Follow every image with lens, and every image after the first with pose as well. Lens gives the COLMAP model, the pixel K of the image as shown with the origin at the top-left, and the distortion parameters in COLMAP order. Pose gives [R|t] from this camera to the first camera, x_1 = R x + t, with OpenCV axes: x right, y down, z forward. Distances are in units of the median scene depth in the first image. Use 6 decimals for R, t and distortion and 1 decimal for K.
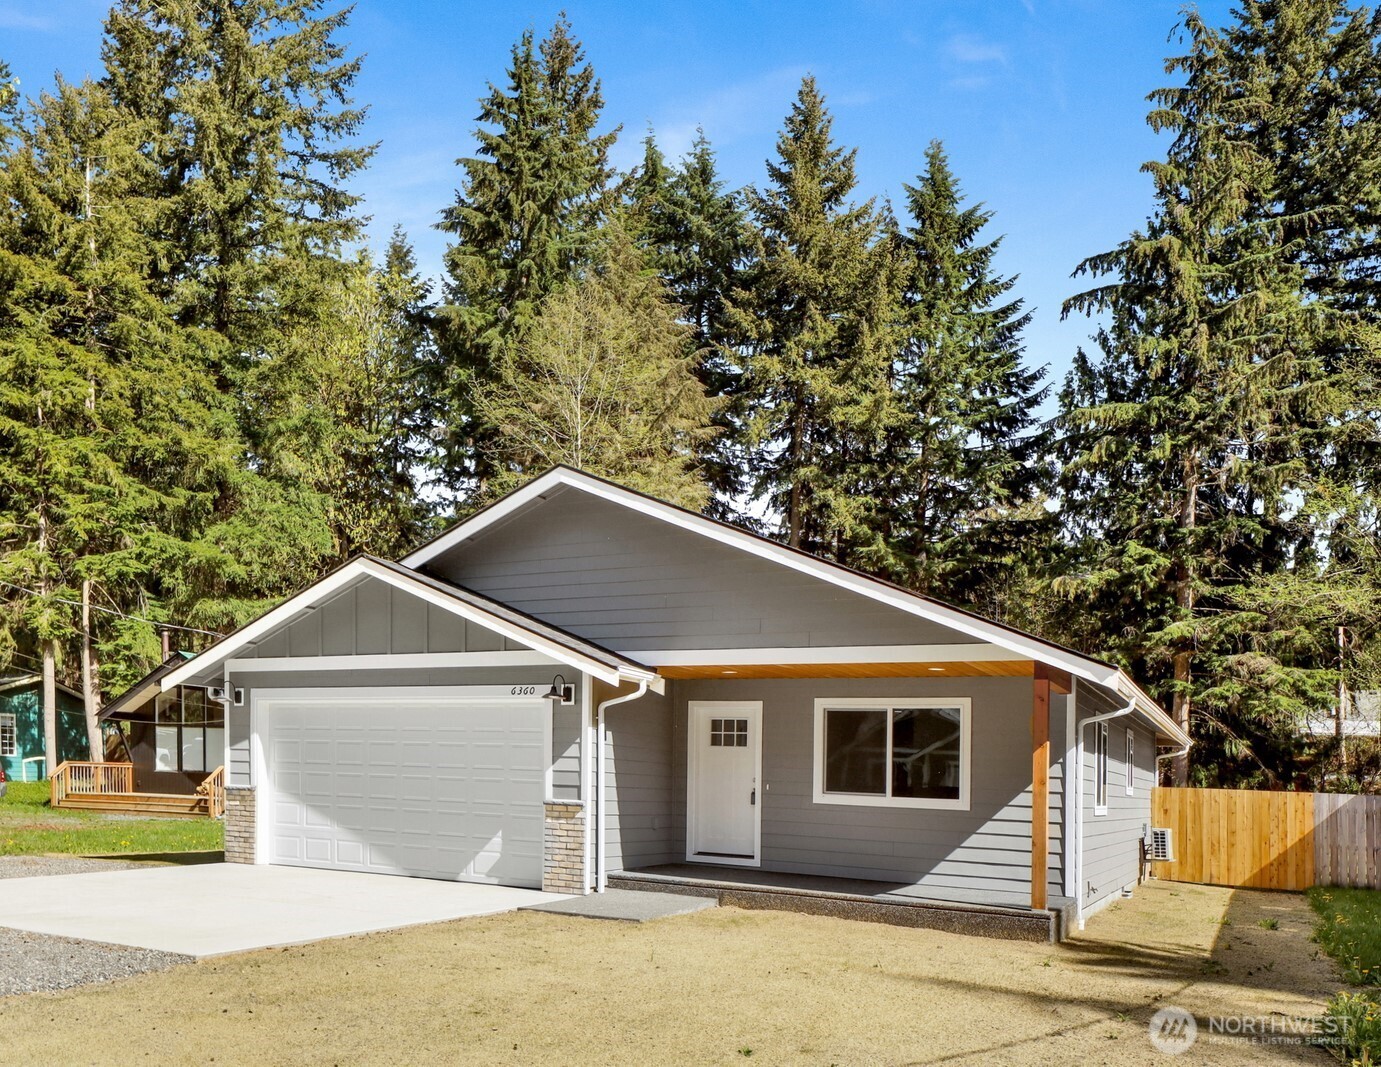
lens RADIAL K [[1145.9, 0, 764.2], [0, 1145.9, 481.0], [0, 0, 1]] dist [0.098067, -0.176242]
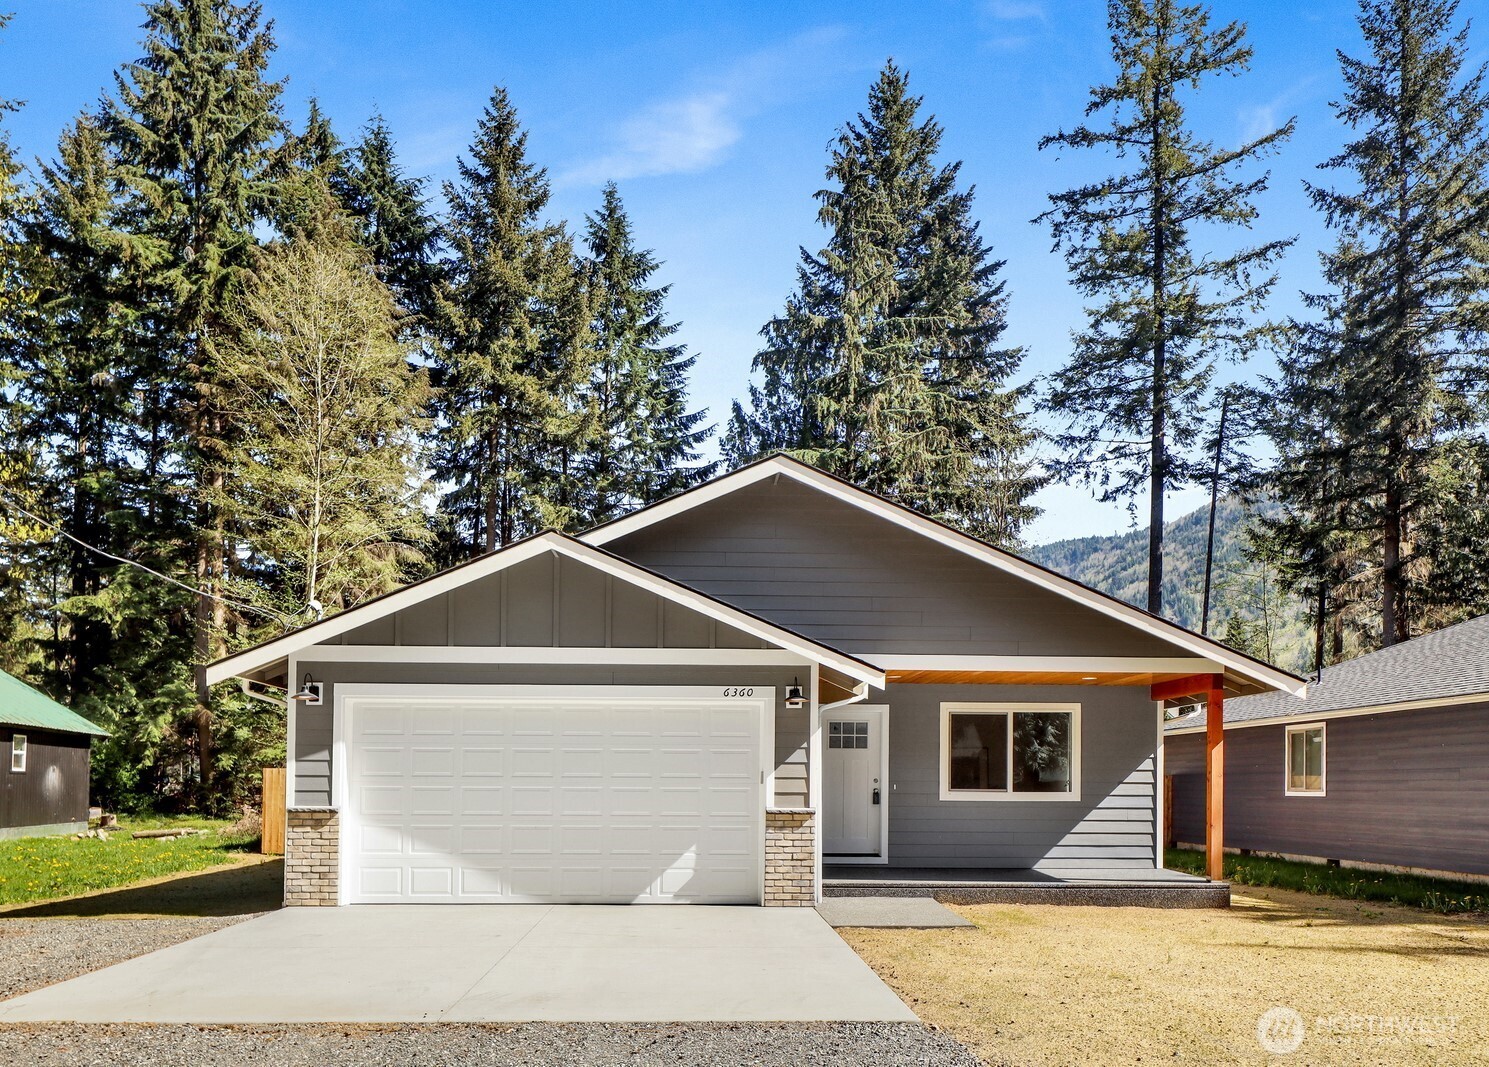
lens RADIAL K [[1021.4, 0, 742.7], [0, 1021.4, 549.5], [0, 0, 1]] dist [0.002637, -0.001588]
pose [[0.865714, 0.078512, 0.494343, -0.584483], [-0.100053, 0.994833, 0.017217, 0.052905], [-0.490437, -0.064365, 0.869097, 0.290678]]
